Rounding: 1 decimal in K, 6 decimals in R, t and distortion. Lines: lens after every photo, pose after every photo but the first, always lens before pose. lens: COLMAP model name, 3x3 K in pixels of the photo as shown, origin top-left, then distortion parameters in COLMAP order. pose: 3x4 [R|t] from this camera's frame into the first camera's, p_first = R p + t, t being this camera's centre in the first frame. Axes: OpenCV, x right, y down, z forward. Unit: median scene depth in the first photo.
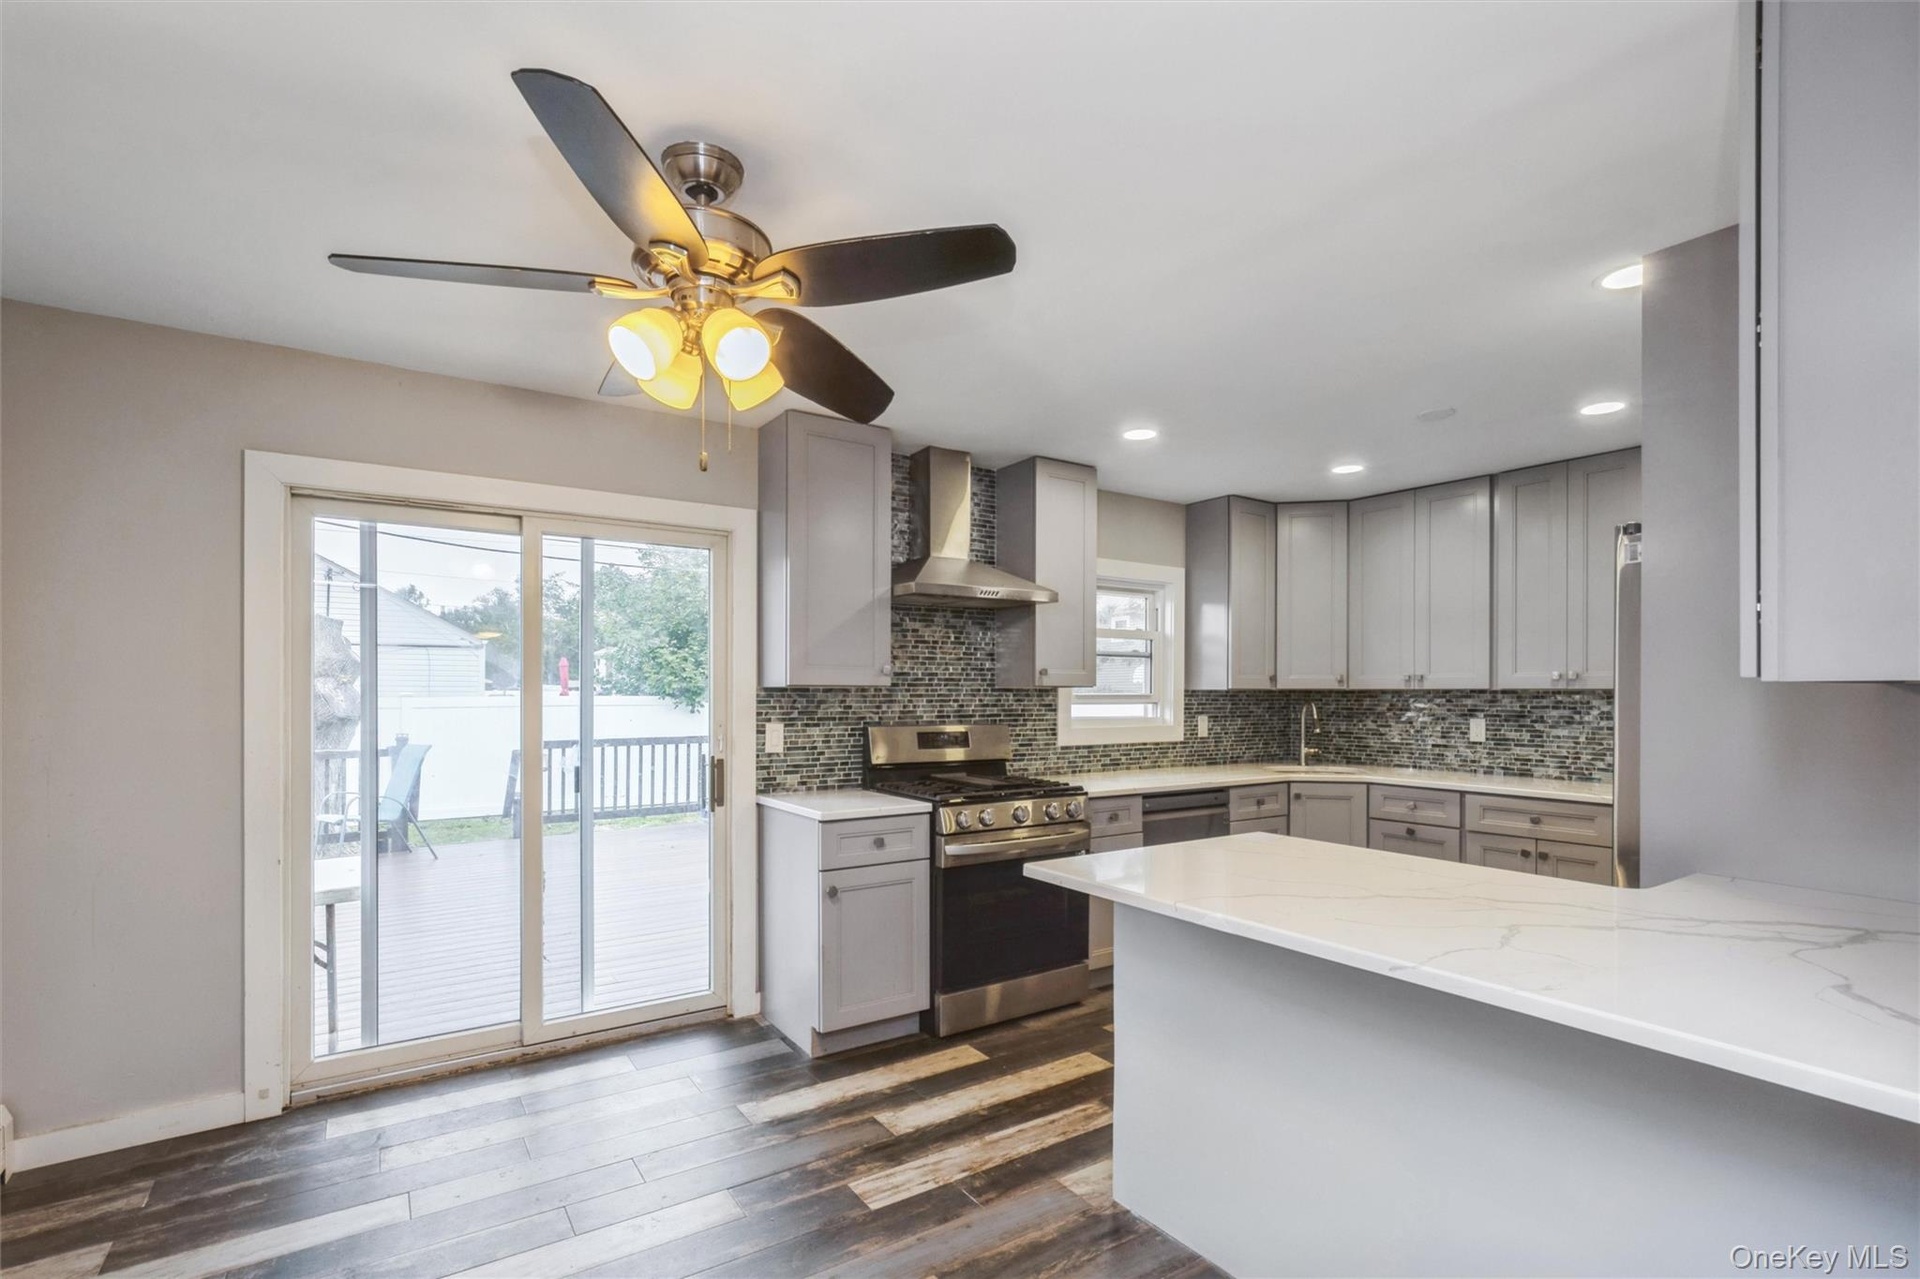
lens RADIAL K [[898.6, 0, 966.9], [0, 898.6, 692.0], [0, 0, 1]] dist [-0.001089, -0.000153]
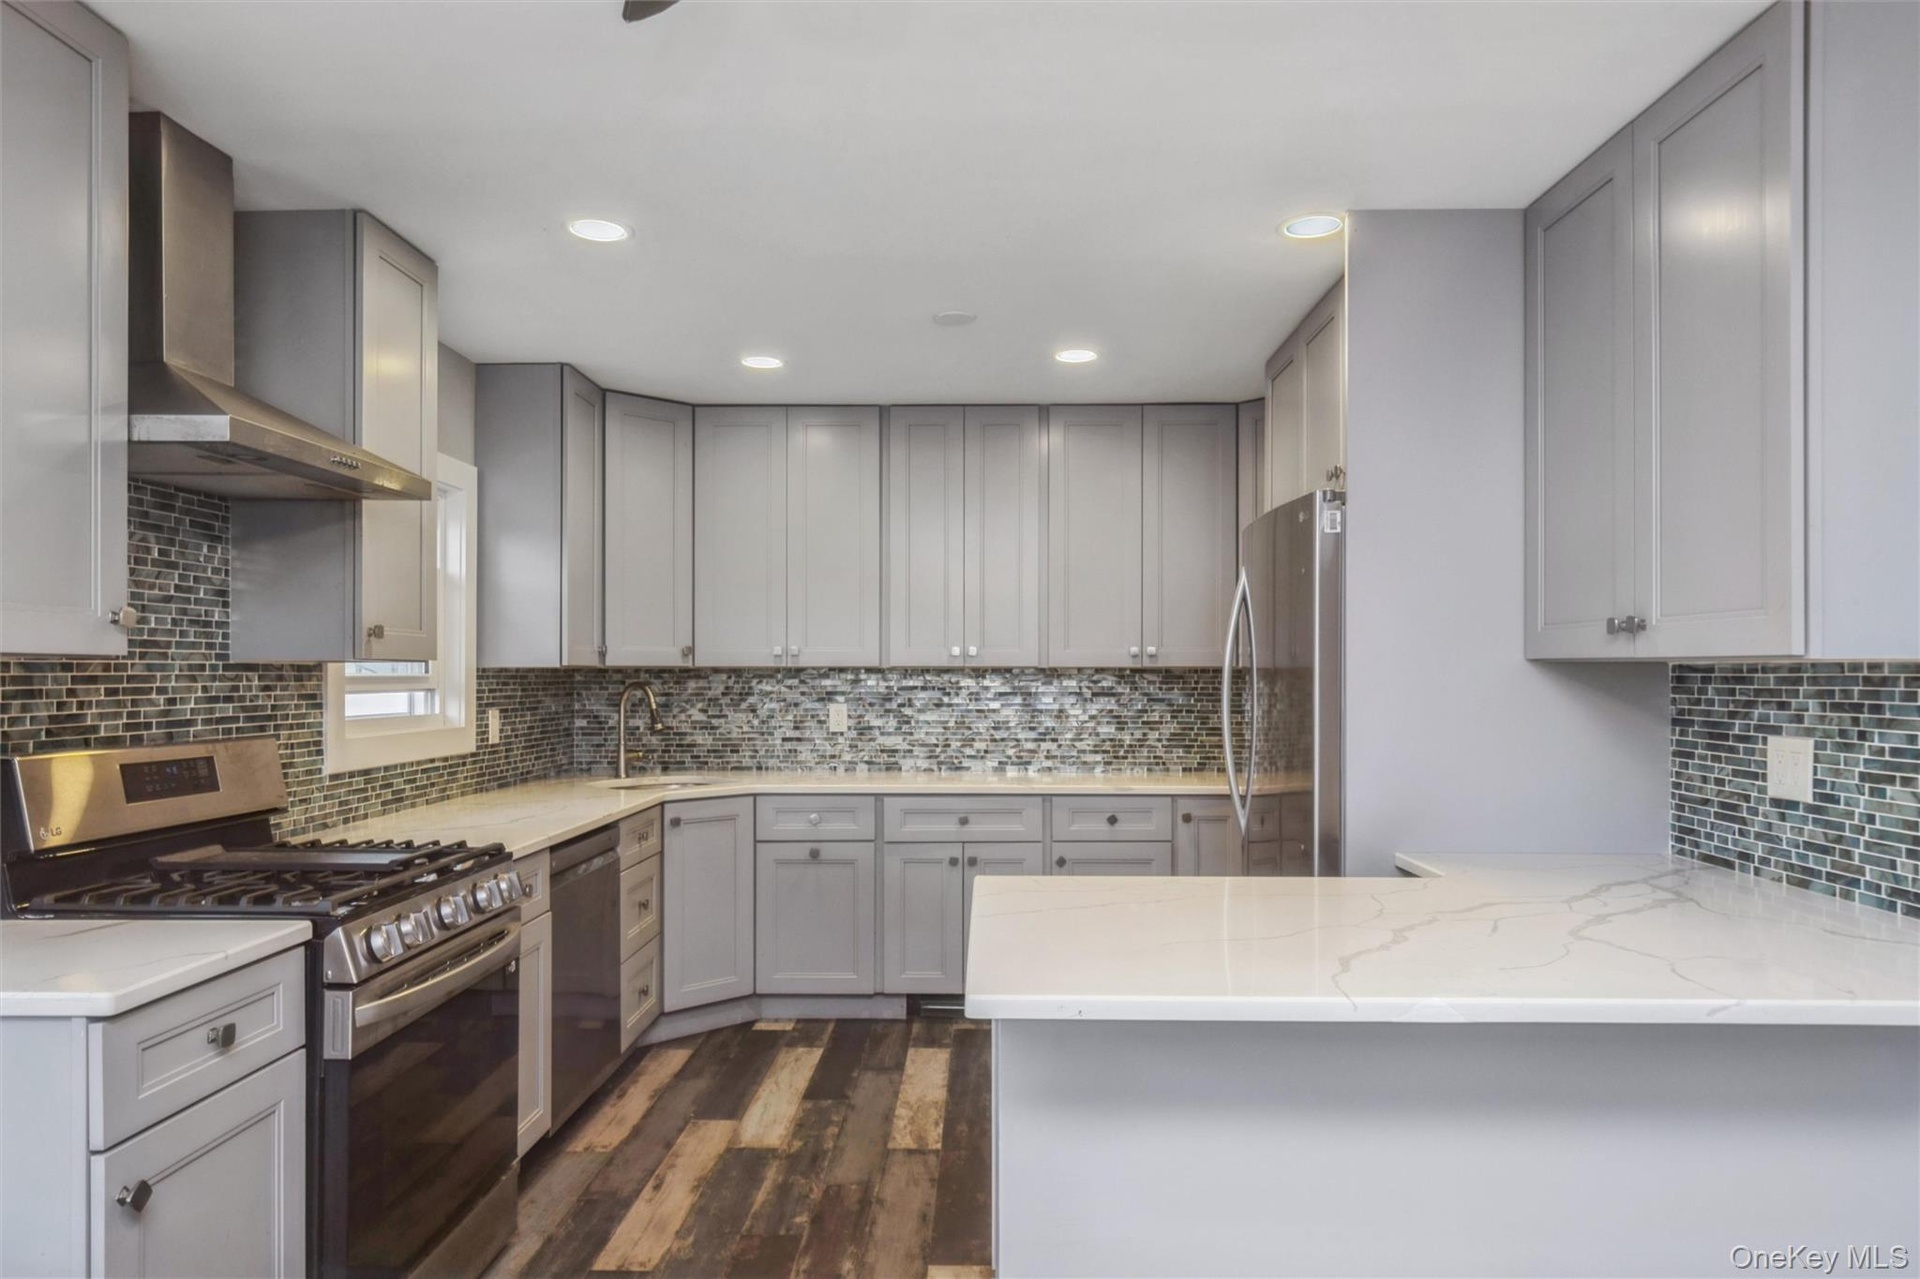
lens RADIAL K [[1189.9, 0, 963.5], [0, 1189.9, 669.6], [0, 0, 1]] dist [-0.001228, -0.000344]
pose [[0.579295, 0.000102, 0.815118, -0.250624], [0.001088, 0.999999, -0.000898, 0.000185], [-0.815117, 0.001407, 0.579294, 0.297690]]
